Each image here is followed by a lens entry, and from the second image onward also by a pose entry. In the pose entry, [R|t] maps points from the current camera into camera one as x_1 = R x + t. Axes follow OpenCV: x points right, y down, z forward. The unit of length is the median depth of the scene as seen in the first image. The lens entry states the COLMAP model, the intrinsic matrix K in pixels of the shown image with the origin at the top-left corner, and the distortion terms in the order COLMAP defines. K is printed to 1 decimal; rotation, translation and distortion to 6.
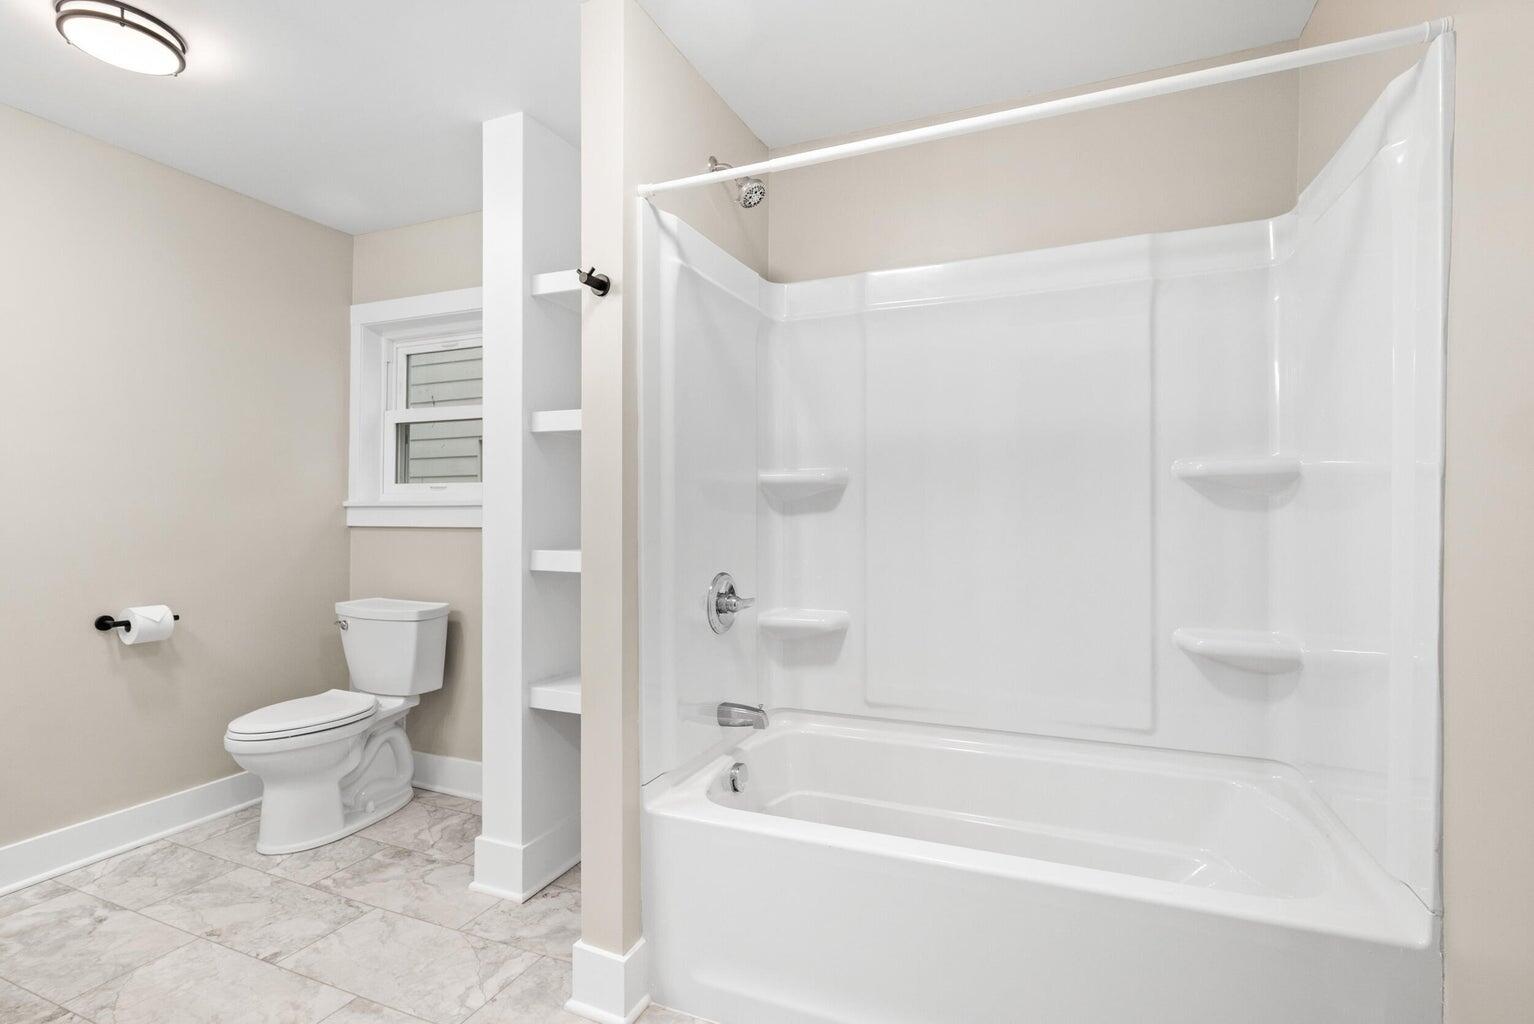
lens RADIAL K [[747.2, 0, 767.0], [0, 747.2, 512.0], [0, 0, 1]] dist [-0.000756, 0.000468]
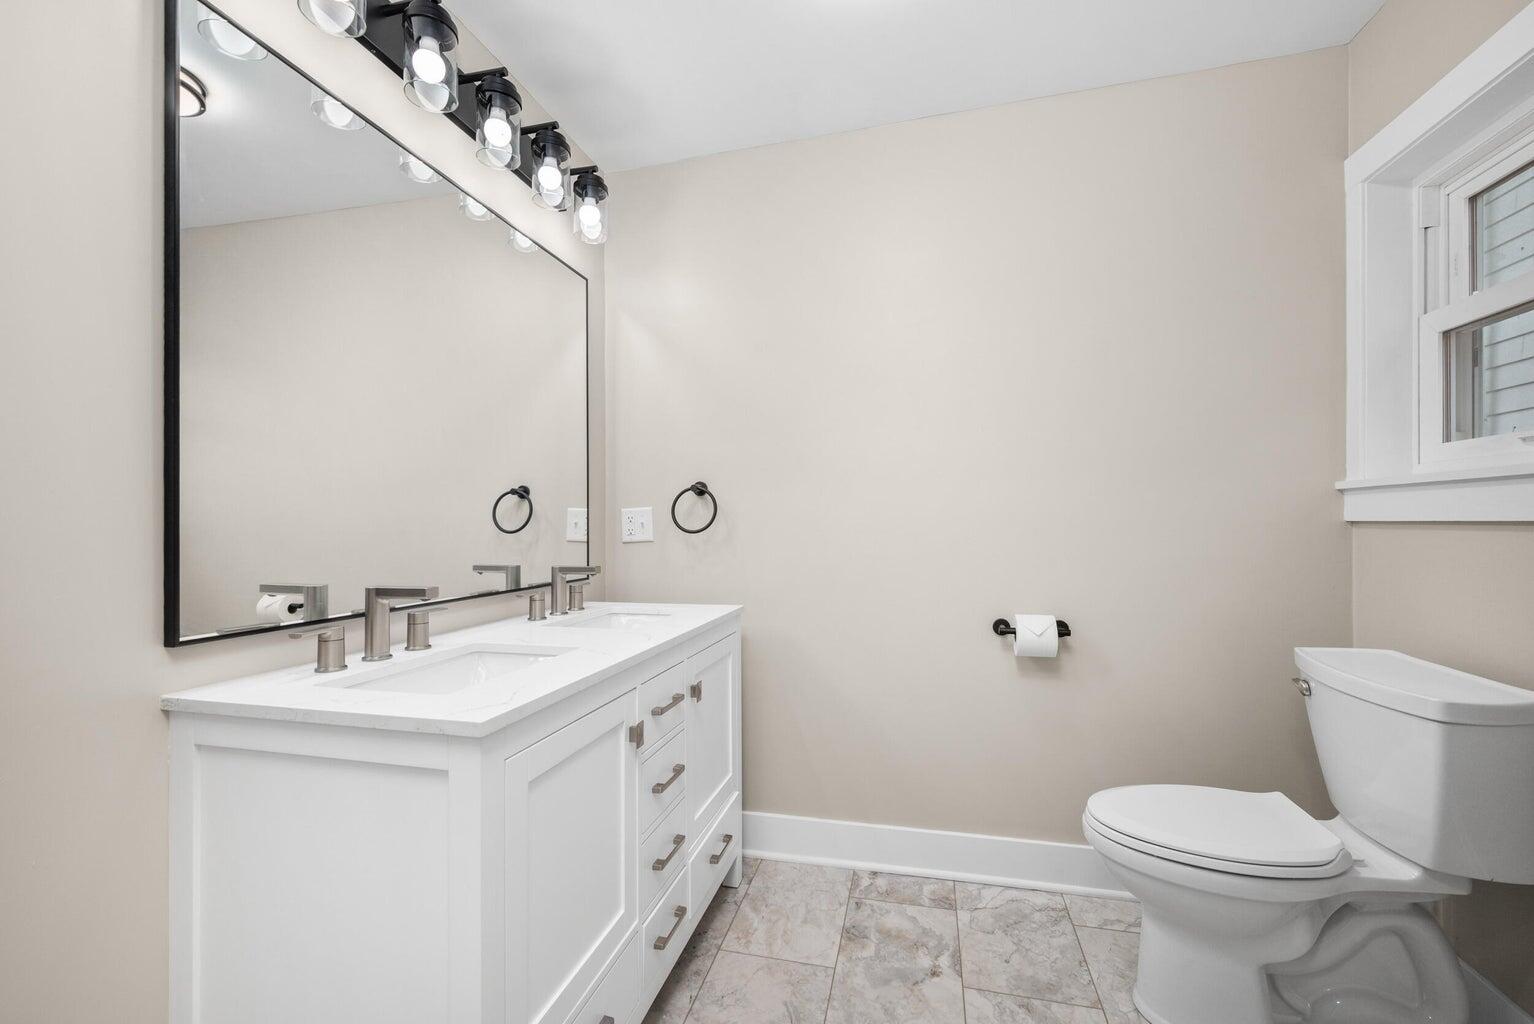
lens RADIAL K [[633.6, 0, 766.8], [0, 633.6, 519.3], [0, 0, 1]] dist [-0.001159, -0.000166]
pose [[0.153693, -0.007451, -0.988091, -0.143797], [0.015374, 0.999869, -0.005149, 0.014842], [0.987999, -0.014399, 0.153787, 0.530245]]
